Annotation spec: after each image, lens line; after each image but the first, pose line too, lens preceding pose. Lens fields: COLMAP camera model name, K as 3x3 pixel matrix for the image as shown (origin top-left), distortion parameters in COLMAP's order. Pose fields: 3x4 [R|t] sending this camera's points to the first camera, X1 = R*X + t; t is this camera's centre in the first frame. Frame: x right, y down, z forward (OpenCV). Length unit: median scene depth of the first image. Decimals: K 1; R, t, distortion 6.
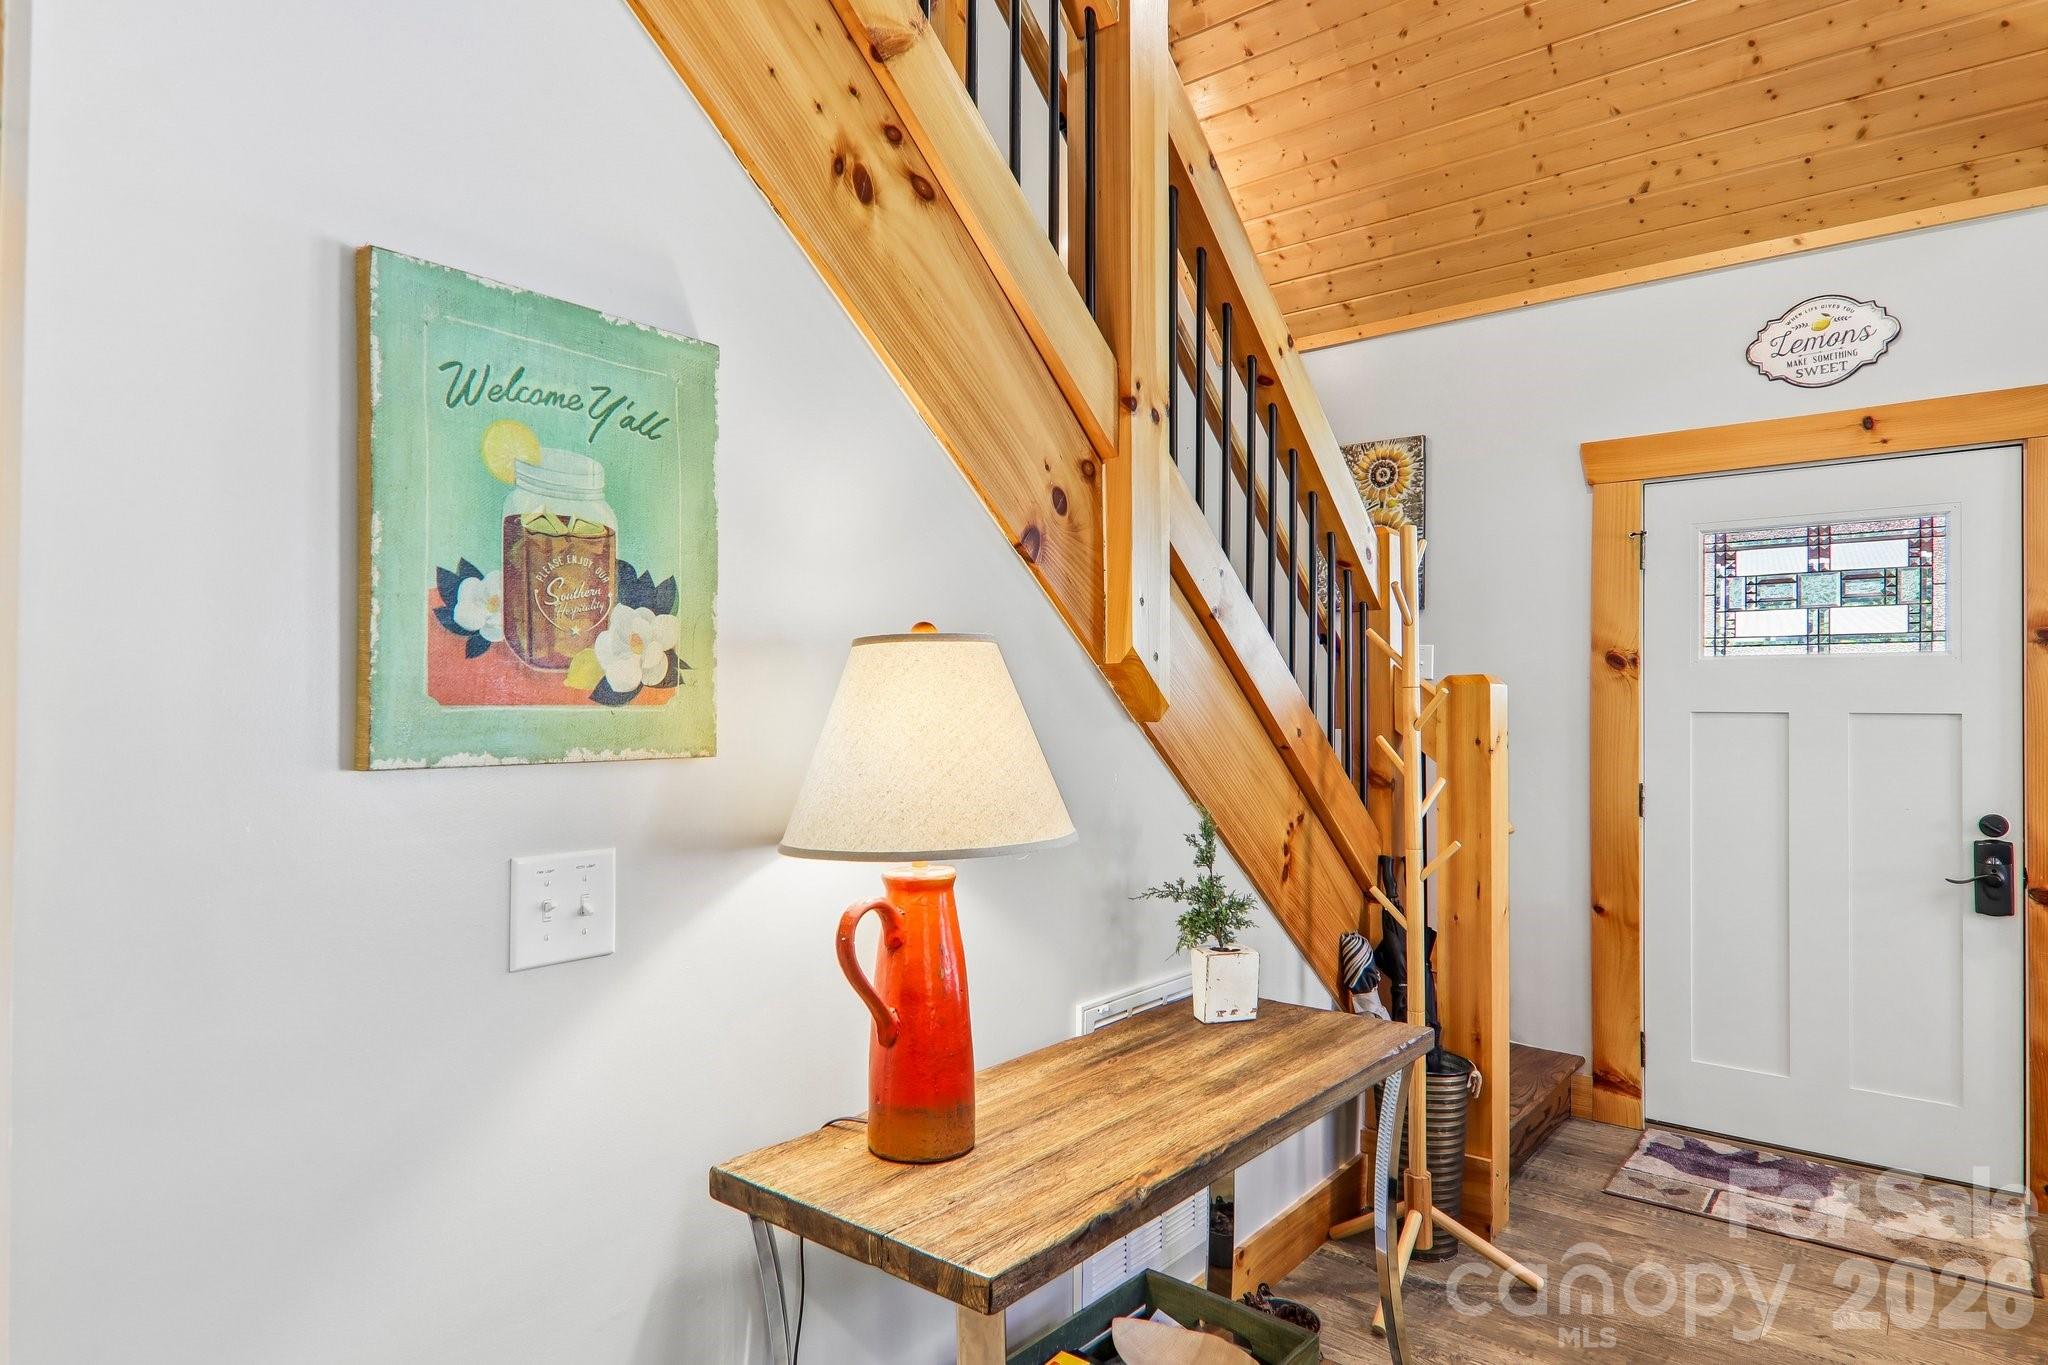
lens RADIAL K [[1162.9, 0, 1023.2], [0, 1162.9, 693.1], [0, 0, 1]] dist [0.034300, -0.023325]
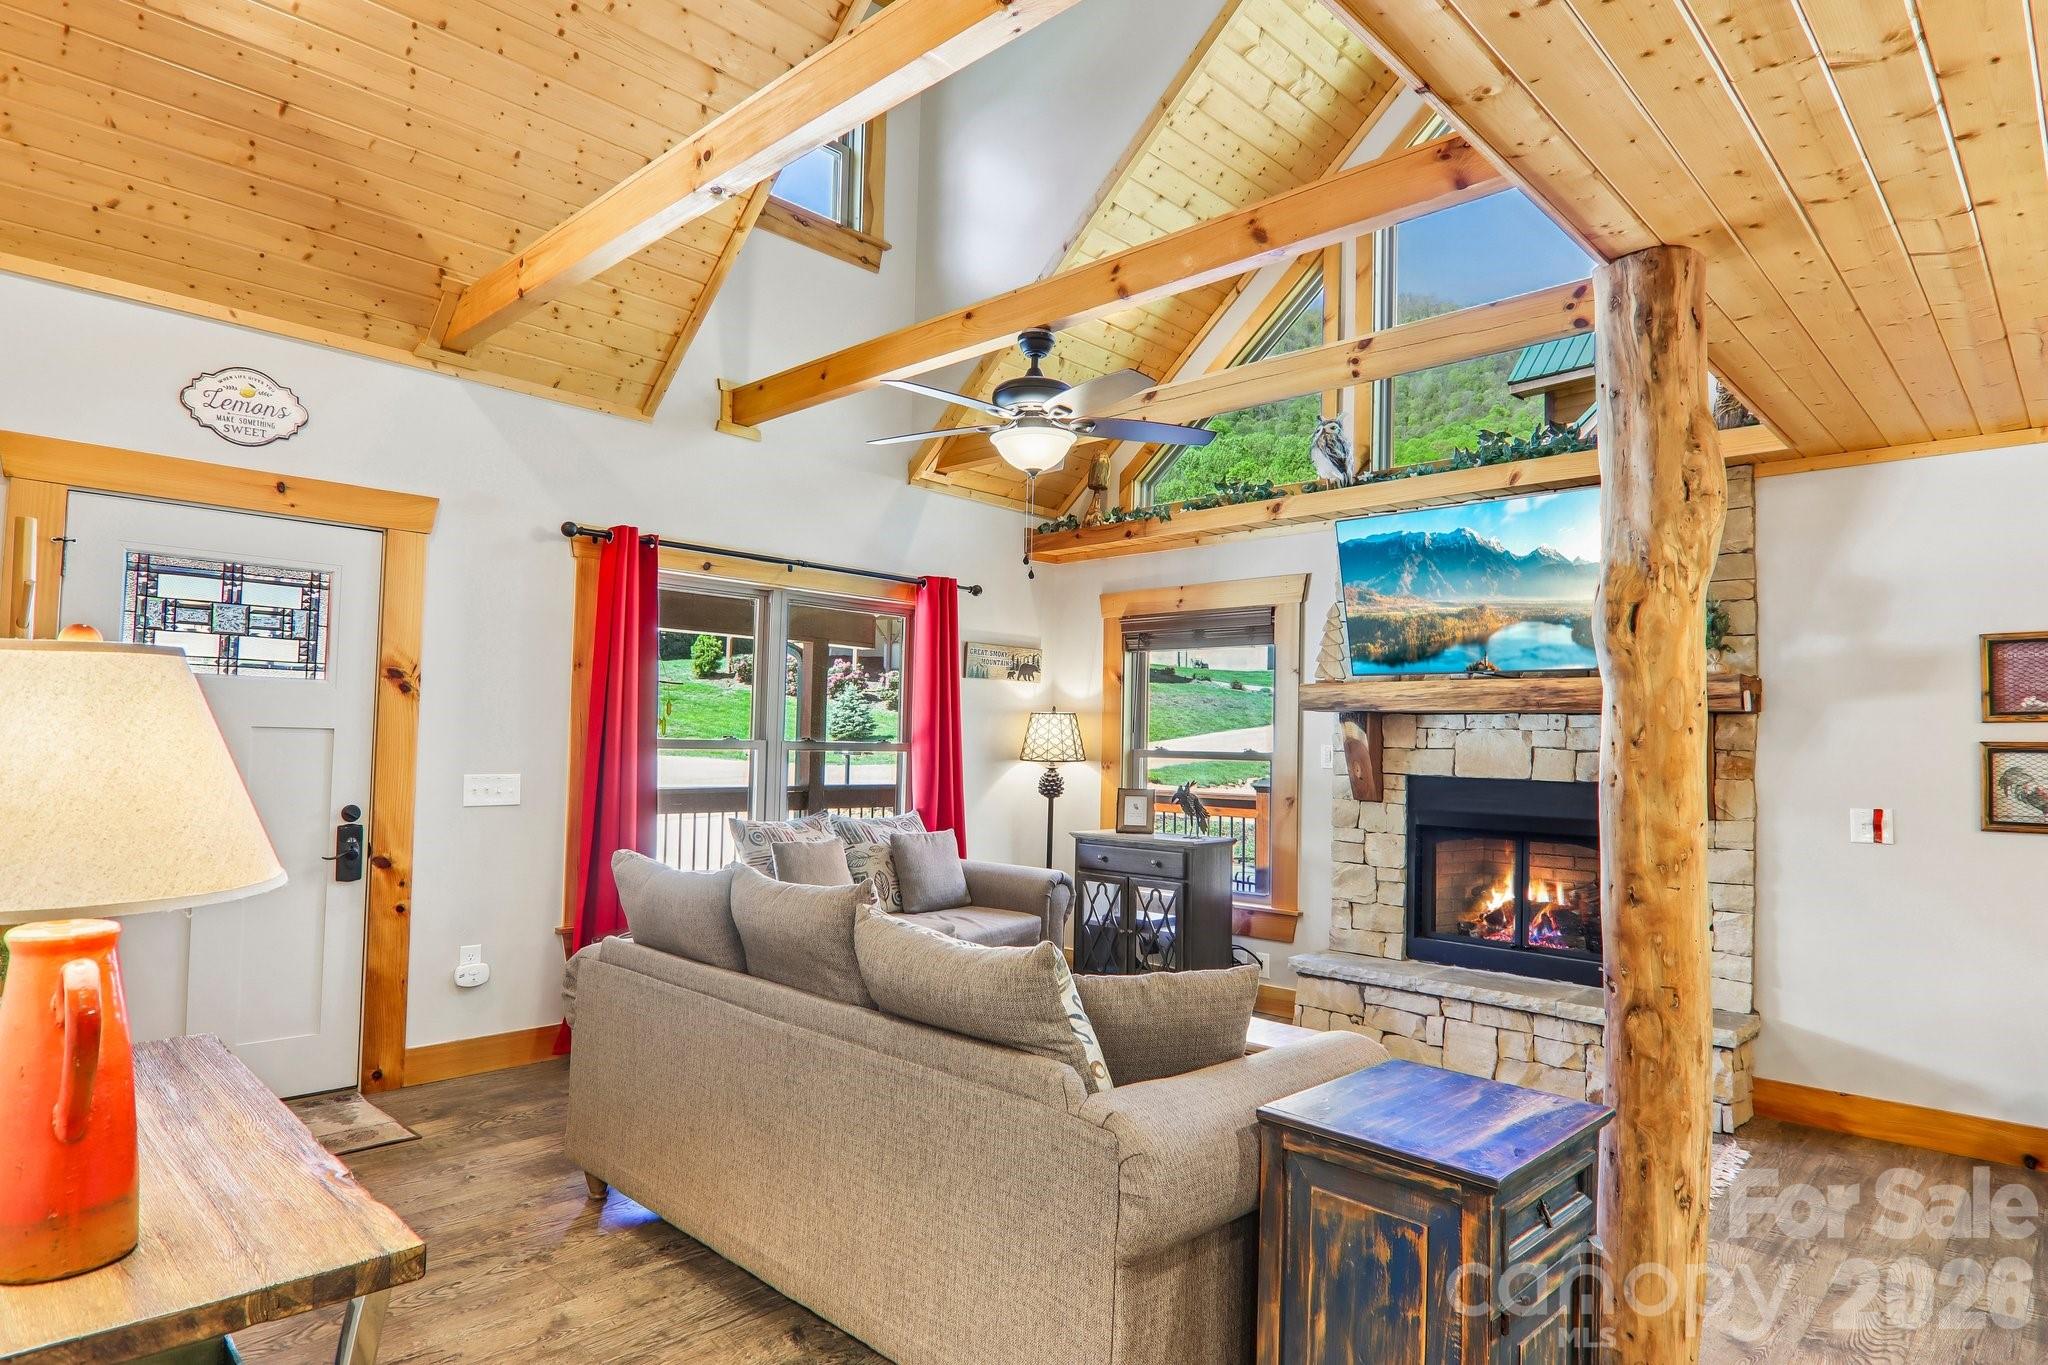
lens RADIAL K [[1146.8, 0, 1024.5], [0, 1146.8, 698.4], [0, 0, 1]] dist [0.006145, -0.020777]
pose [[0.098804, 0.035394, 0.994477, -0.444612], [-0.036669, 0.998818, -0.031905, -0.003648], [-0.994431, -0.033314, 0.099985, 0.137788]]
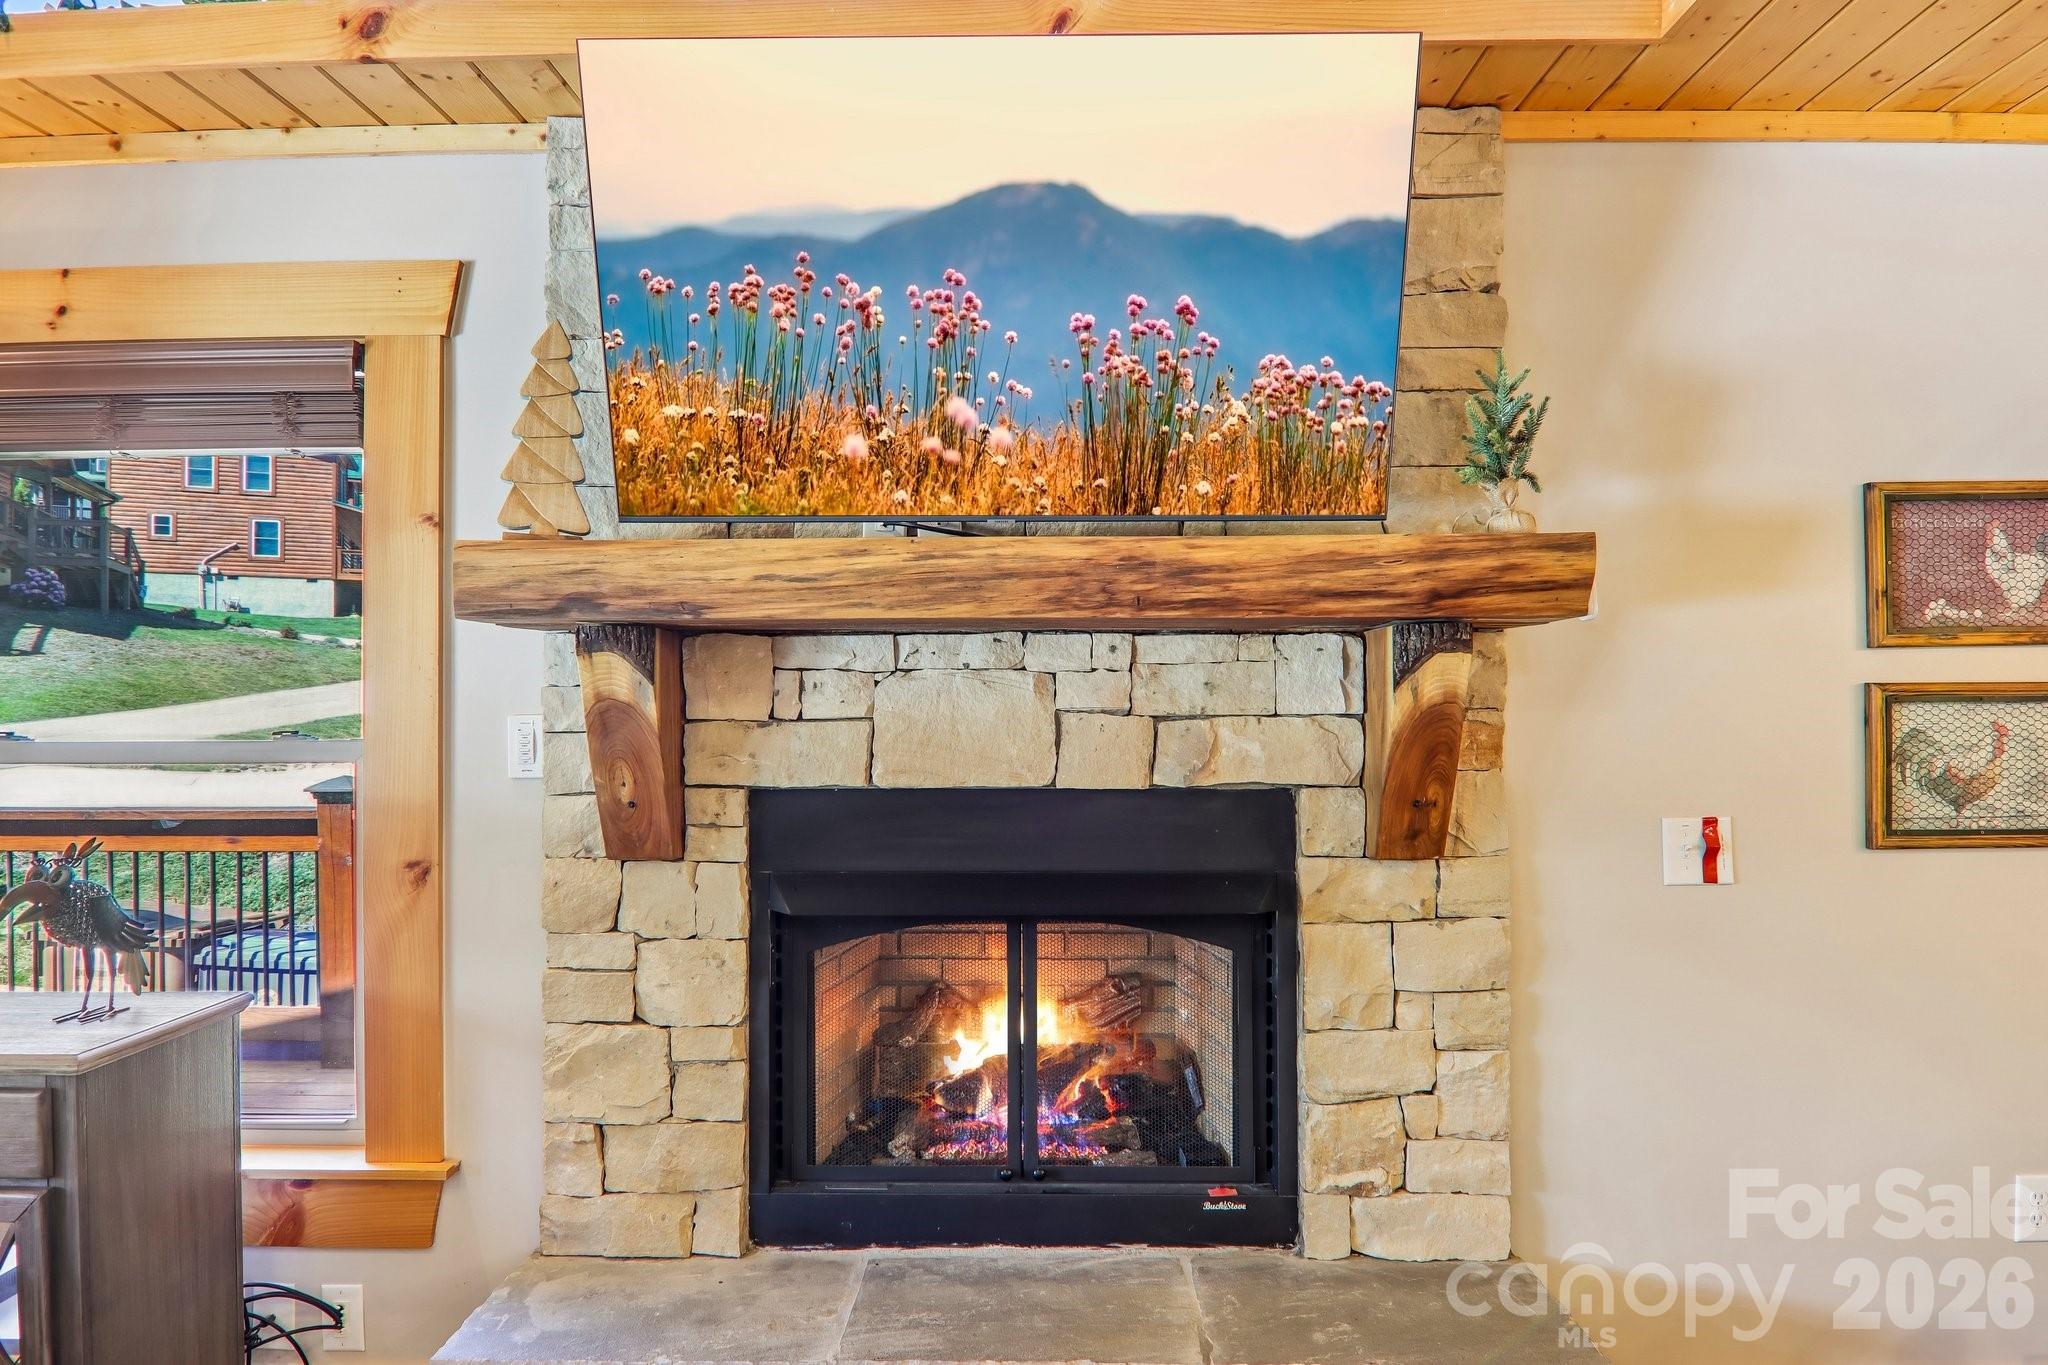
lens RADIAL K [[1146.8, 0, 1024.5], [0, 1146.8, 698.4], [0, 0, 1]] dist [0.006145, -0.020777]
pose [[-0.606276, 0.004090, 0.795244, 0.782499], [-0.011711, 0.999832, -0.014070, -0.011031], [-0.795168, -0.017843, -0.606127, 0.009203]]
